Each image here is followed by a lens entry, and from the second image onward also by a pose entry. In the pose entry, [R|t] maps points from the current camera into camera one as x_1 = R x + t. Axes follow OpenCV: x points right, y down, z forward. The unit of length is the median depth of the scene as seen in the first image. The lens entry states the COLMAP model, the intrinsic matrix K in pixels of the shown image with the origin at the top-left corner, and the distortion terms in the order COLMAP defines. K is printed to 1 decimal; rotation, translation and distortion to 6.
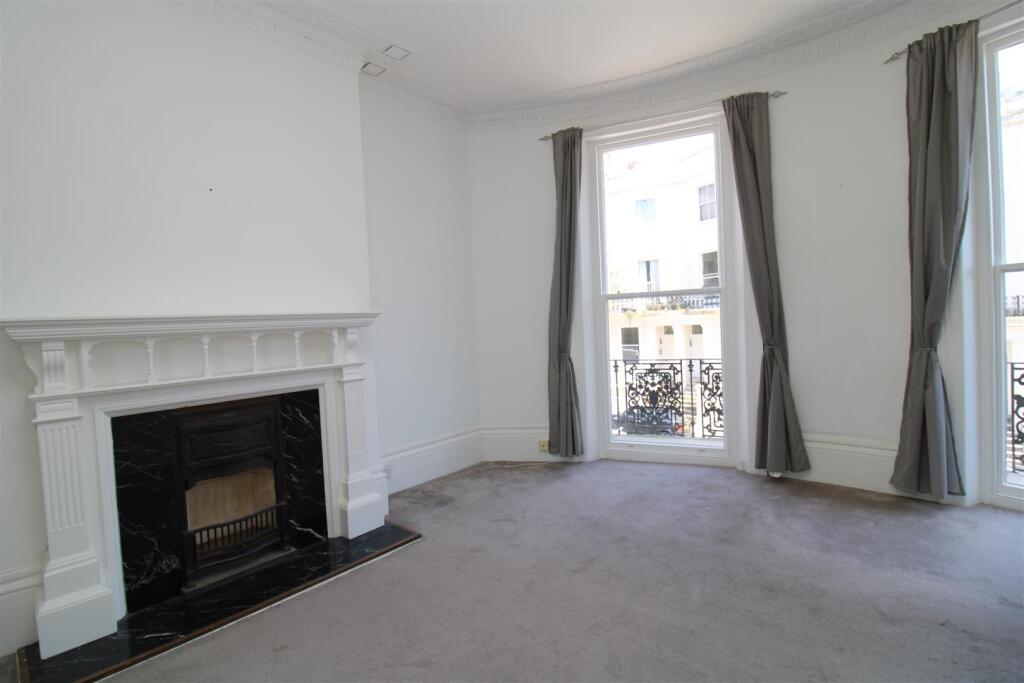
lens RADIAL K [[469.5, 0, 510.3], [0, 469.5, 337.5], [0, 0, 1]] dist [-0.012528, -0.005033]
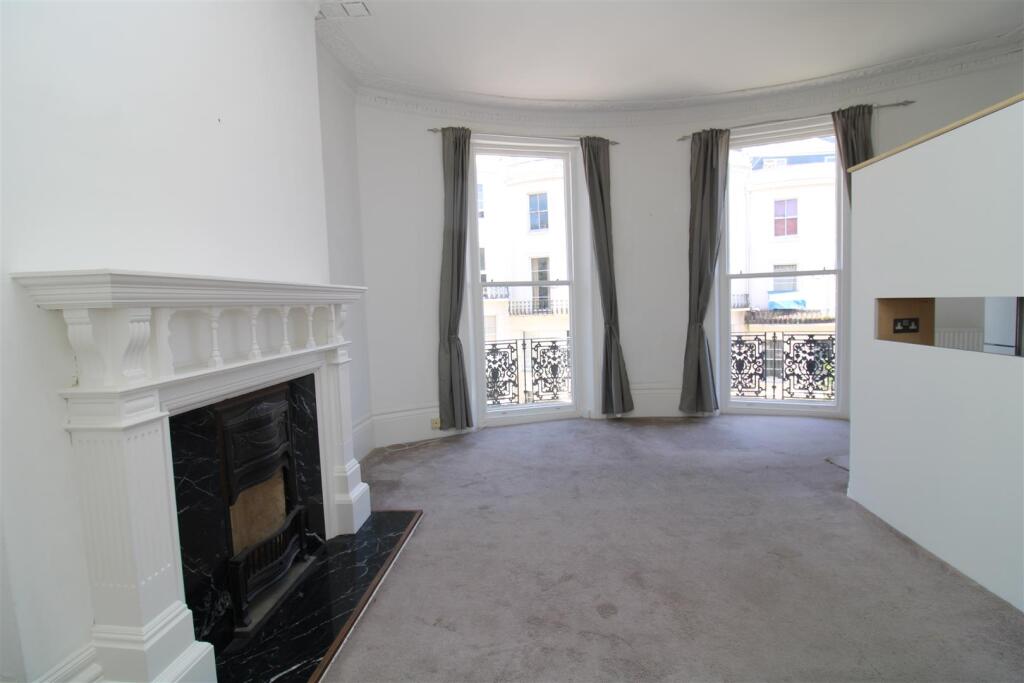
lens RADIAL K [[469.5, 0, 521.3], [0, 469.5, 338.7], [0, 0, 1]] dist [-0.012528, -0.005033]
pose [[0.793954, -0.027285, 0.607365, -0.561337], [0.017649, 0.999606, 0.021836, 0.028935], [-0.607721, -0.006617, 0.794123, 0.062802]]
